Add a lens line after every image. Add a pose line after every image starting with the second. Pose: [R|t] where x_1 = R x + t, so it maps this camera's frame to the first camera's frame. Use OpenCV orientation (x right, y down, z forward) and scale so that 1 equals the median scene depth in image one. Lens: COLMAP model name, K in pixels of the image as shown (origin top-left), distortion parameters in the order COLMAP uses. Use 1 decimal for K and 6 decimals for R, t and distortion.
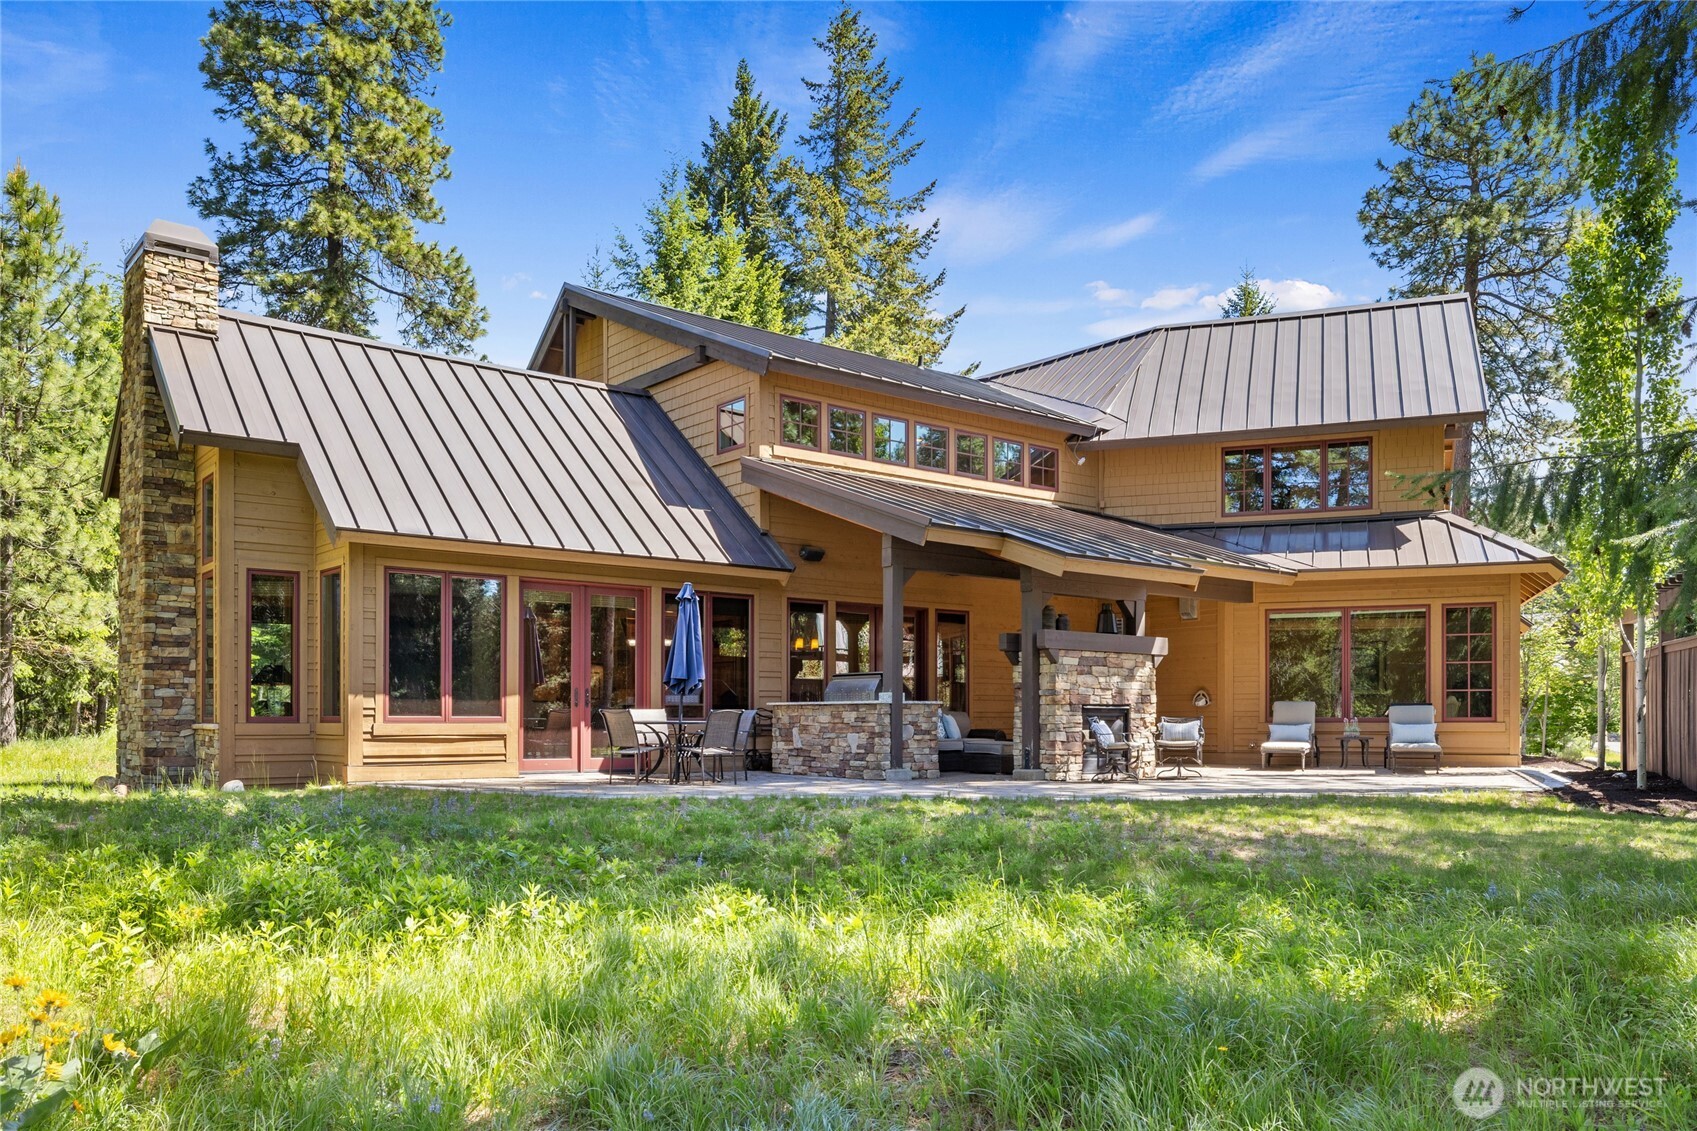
lens RADIAL K [[1266.0, 0, 848.5], [0, 1266.0, 565.5], [0, 0, 1]] dist [-0.005694, 0.000096]
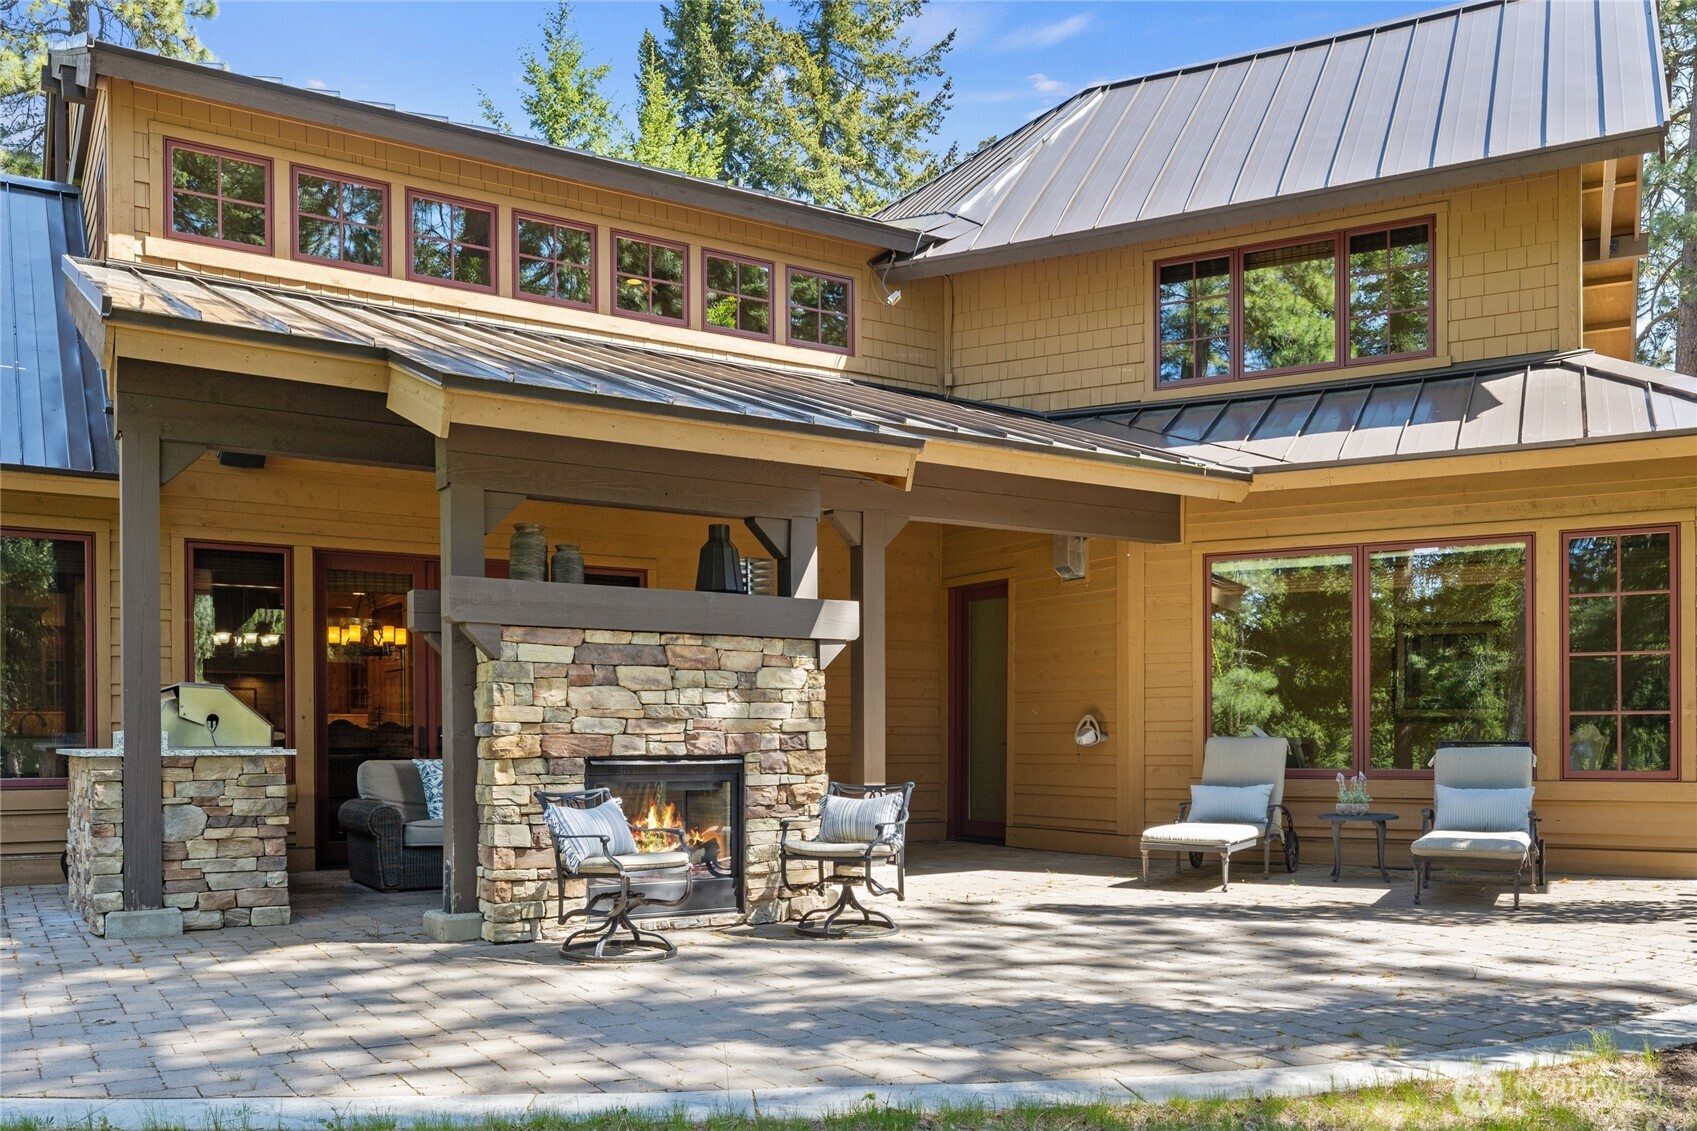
lens RADIAL K [[1380.1, 0, 848.6], [0, 1380.1, 606.6], [0, 0, 1]] dist [0.000139, -0.006672]
pose [[0.992929, -0.013842, -0.117902, 0.262814], [0.017067, 0.999506, 0.026391, 0.039948], [0.117478, -0.028217, 0.992674, 0.451654]]
